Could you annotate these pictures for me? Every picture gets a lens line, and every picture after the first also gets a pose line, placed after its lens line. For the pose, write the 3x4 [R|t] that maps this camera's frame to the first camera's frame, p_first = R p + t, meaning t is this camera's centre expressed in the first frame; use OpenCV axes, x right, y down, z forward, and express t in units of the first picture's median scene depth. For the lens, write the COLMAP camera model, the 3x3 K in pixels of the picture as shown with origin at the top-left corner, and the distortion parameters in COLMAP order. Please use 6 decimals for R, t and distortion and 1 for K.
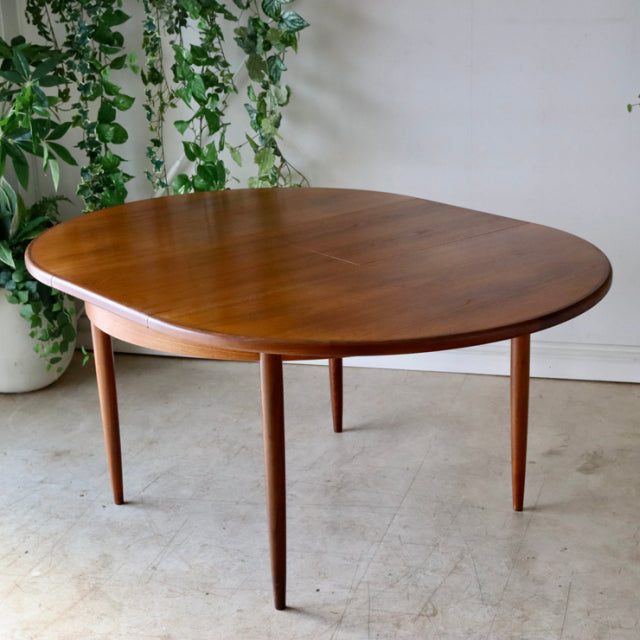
lens RADIAL K [[1344.6, 0, 321.5], [0, 1344.6, 349.8], [0, 0, 1]] dist [-0.038647, 0.352670]
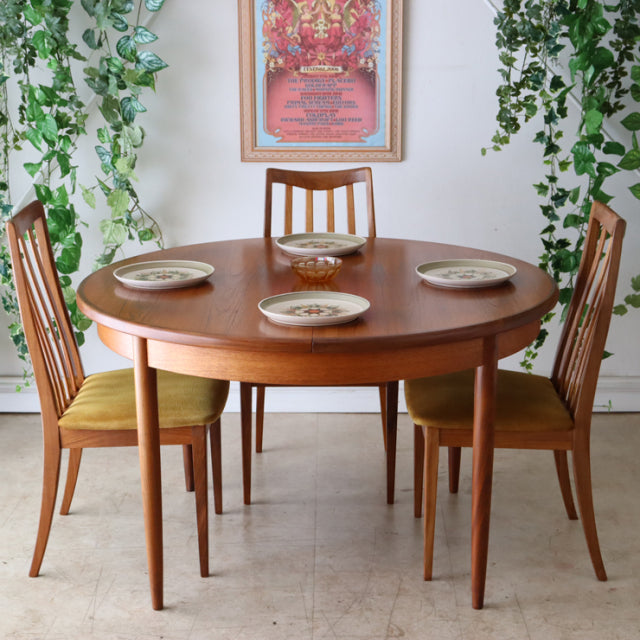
lens RADIAL K [[1344.6, 0, 321.5], [0, 1344.6, 349.8], [0, 0, 1]] dist [-0.038647, 0.352670]
pose [[0.965370, -0.037050, 0.258240, -0.158551], [0.051896, 0.997354, -0.050909, 0.023448], [-0.255670, 0.062547, 0.964739, 0.024922]]
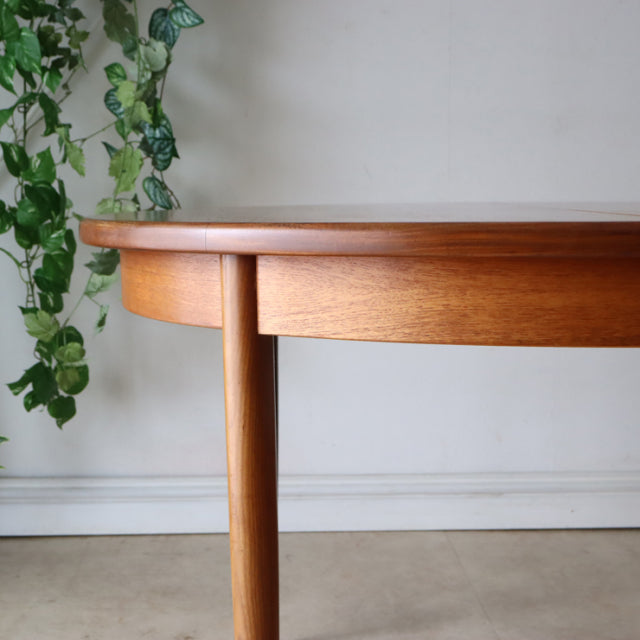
lens RADIAL K [[1344.6, 0, 321.5], [0, 1344.6, 349.8], [0, 0, 1]] dist [-0.038647, 0.352670]
pose [[0.953732, -0.007379, 0.300567, -0.147287], [0.067180, 0.979653, -0.189120, 0.053567], [-0.293056, 0.200562, 0.934823, 0.435326]]
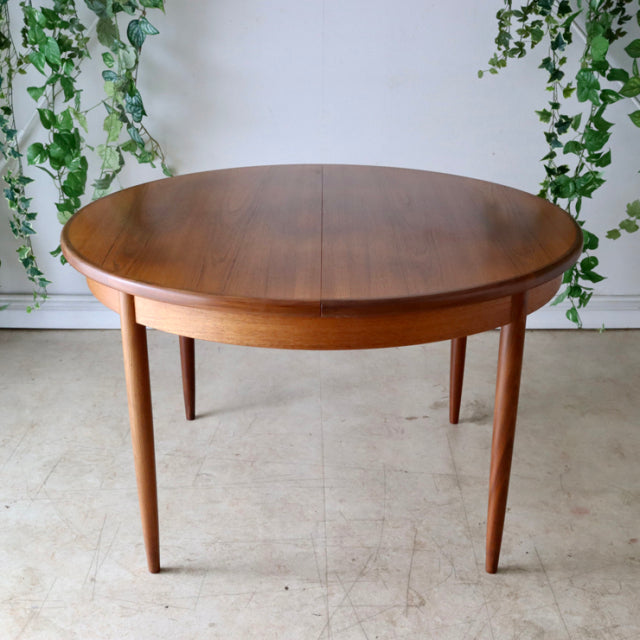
lens RADIAL K [[1036.5, 0, 318.9], [0, 1036.5, 334.0], [0, 0, 1]] dist [-0.118478, 0.246224]
pose [[0.960748, -0.062830, 0.270214, -0.119240], [0.049983, 0.997280, 0.054172, -0.024046], [-0.272883, -0.038540, 0.961275, 0.235310]]
